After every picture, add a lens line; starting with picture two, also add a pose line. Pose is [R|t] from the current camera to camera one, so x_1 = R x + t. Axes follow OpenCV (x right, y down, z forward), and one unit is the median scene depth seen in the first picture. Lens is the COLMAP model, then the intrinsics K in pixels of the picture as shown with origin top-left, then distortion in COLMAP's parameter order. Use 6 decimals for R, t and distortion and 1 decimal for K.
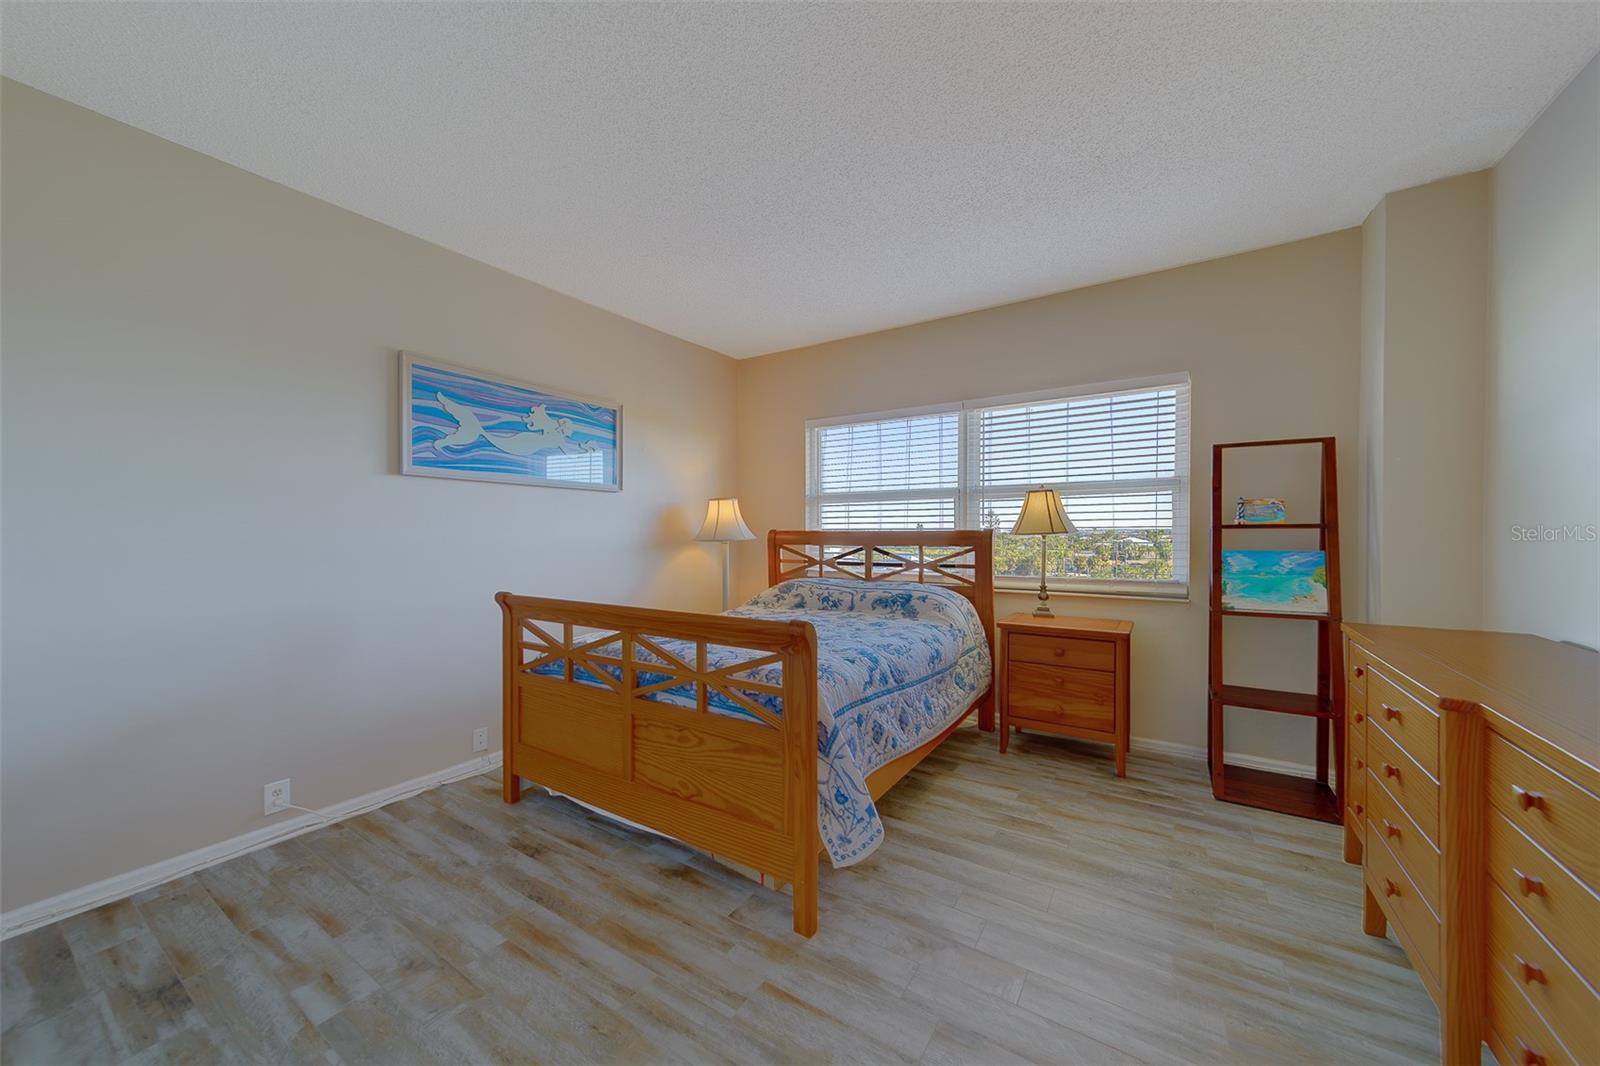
lens RADIAL K [[584.2, 0, 798.1], [0, 584.2, 534.2], [0, 0, 1]] dist [0.008349, -0.000133]
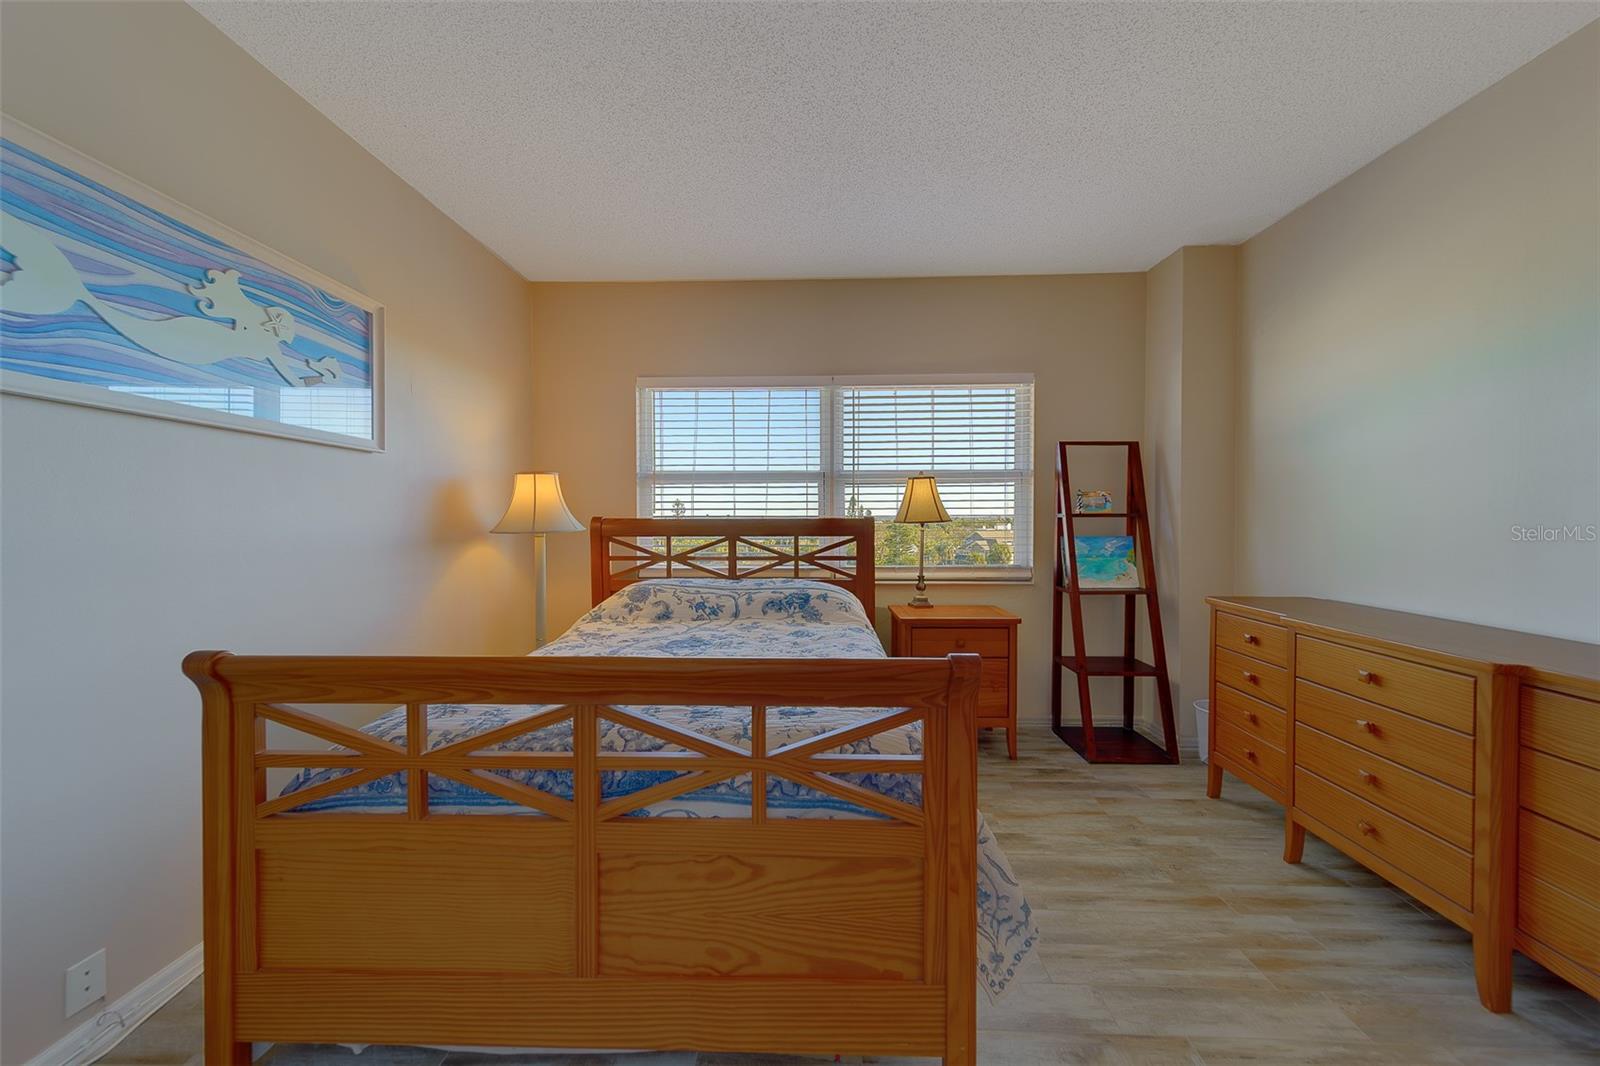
lens RADIAL K [[584.2, 0, 799.8], [0, 584.2, 527.0], [0, 0, 1]] dist [0.008349, -0.000133]
pose [[0.856665, -0.005629, 0.515843, -0.295635], [0.001448, 0.999963, 0.008507, -0.000991], [-0.515872, -0.006541, 0.856641, 0.319128]]
